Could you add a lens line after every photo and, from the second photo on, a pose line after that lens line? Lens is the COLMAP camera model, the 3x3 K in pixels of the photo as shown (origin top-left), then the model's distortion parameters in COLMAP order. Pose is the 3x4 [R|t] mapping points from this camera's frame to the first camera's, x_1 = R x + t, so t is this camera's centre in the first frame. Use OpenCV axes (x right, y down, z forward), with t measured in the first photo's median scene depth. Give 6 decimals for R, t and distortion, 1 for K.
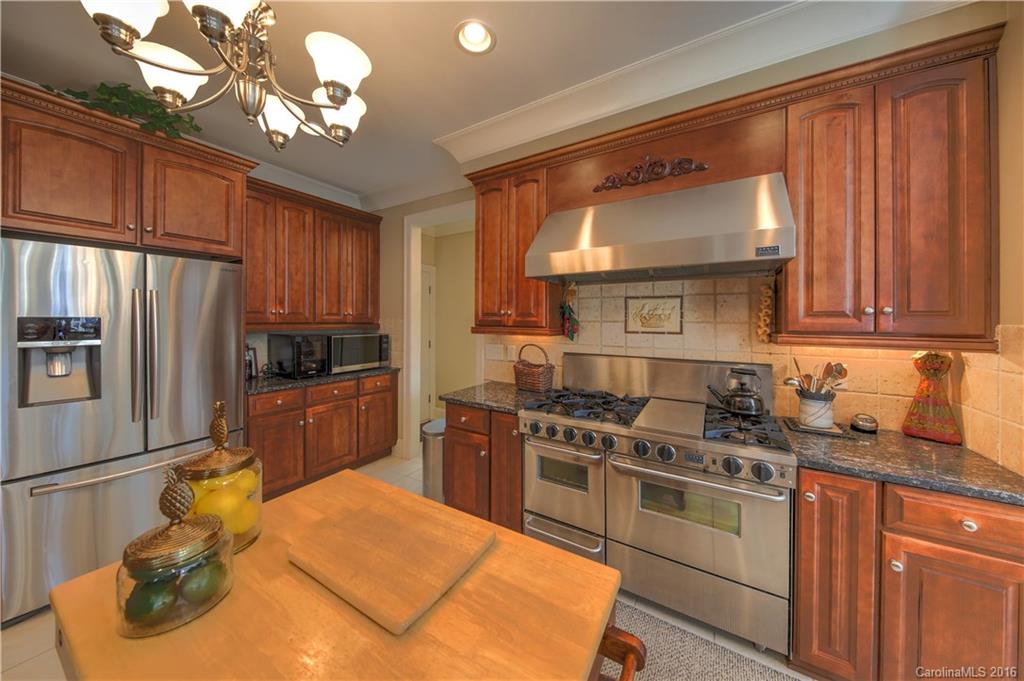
lens RADIAL K [[332.4, 0, 518.6], [0, 332.4, 320.1], [0, 0, 1]] dist [0.000460, -0.000481]
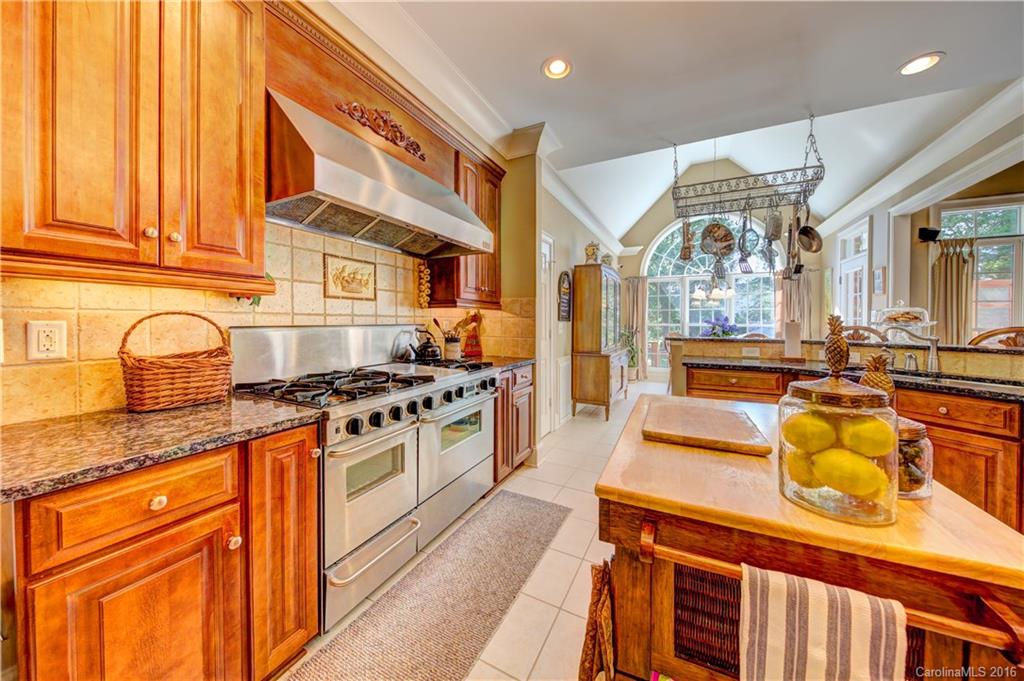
lens RADIAL K [[344.0, 0, 516.2], [0, 344.0, 325.0], [0, 0, 1]] dist [-0.001387, -0.000073]
pose [[-0.092812, -0.015042, 0.995570, -0.583401], [-0.001800, 0.999887, 0.014940, 0.096625], [-0.995682, -0.000406, -0.092829, 0.642543]]
